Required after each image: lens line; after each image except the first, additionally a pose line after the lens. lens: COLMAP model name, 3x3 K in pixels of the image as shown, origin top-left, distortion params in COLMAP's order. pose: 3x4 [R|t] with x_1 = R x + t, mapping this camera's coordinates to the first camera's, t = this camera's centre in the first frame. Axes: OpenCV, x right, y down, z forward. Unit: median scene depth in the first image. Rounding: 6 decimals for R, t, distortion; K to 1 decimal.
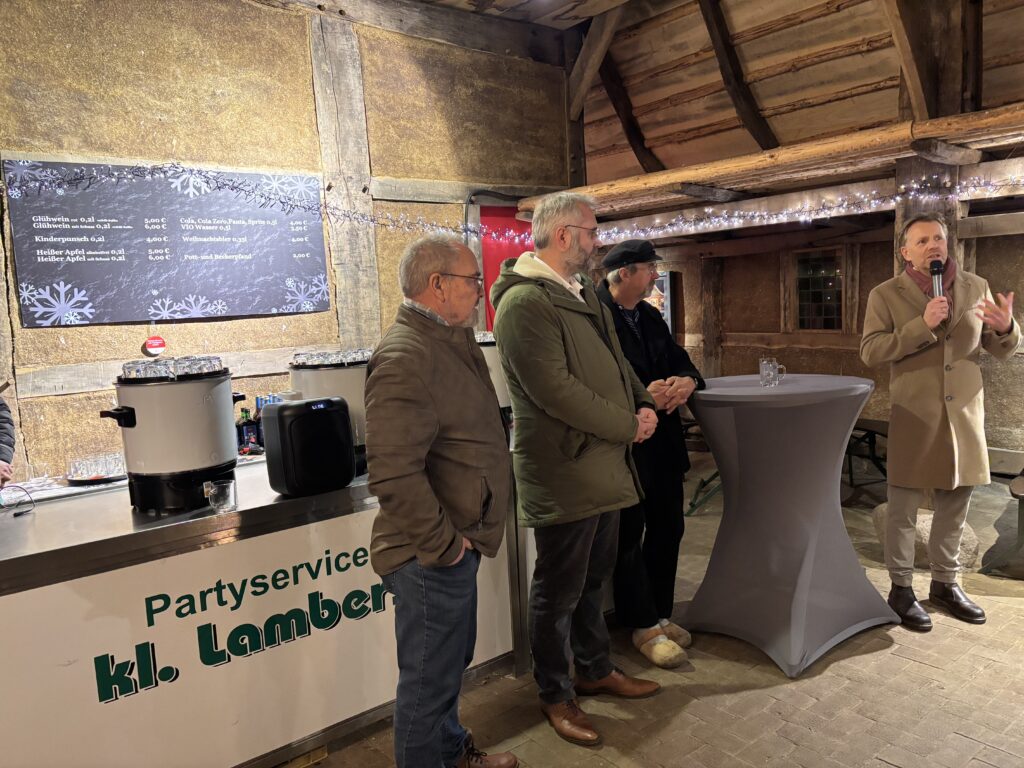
lens RADIAL K [[773.5, 0, 518.2], [0, 773.5, 384.6], [0, 0, 1]] dist [0.055711, -0.065759]
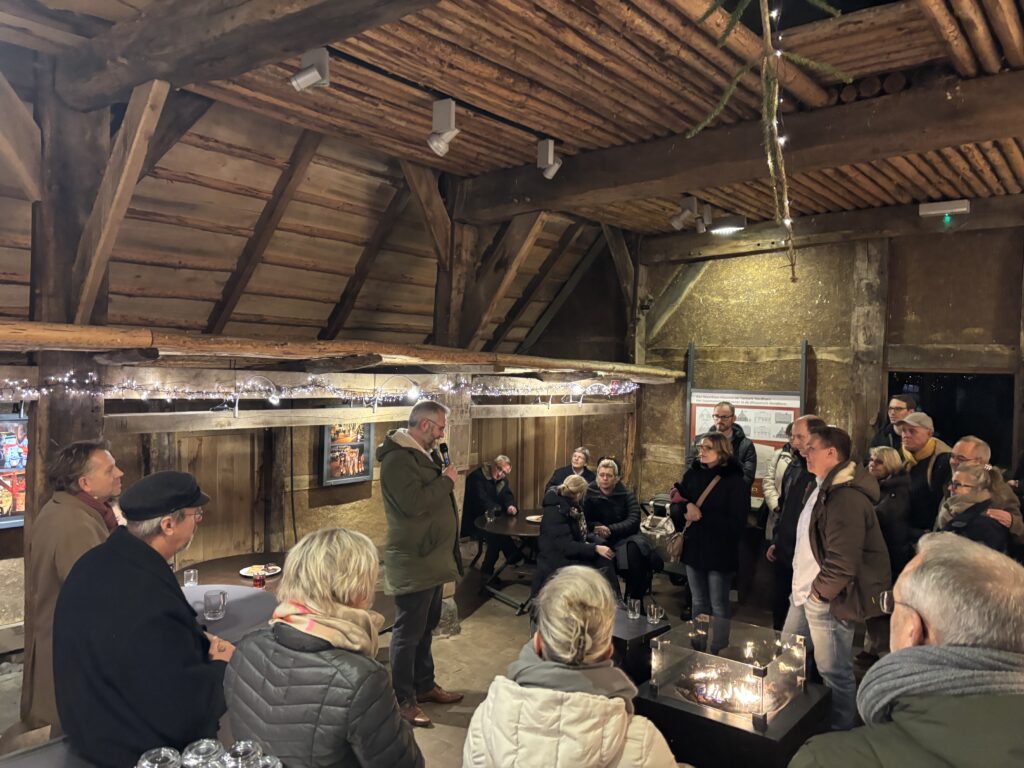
lens RADIAL K [[773.5, 0, 506.6], [0, 773.5, 384.2], [0, 0, 1]] dist [0.055711, -0.065759]
pose [[-0.214726, 0.035162, 0.976041, -0.512225], [0.101069, 0.994786, -0.013602, -0.171693], [-0.971431, 0.095727, -0.217160, 0.651823]]
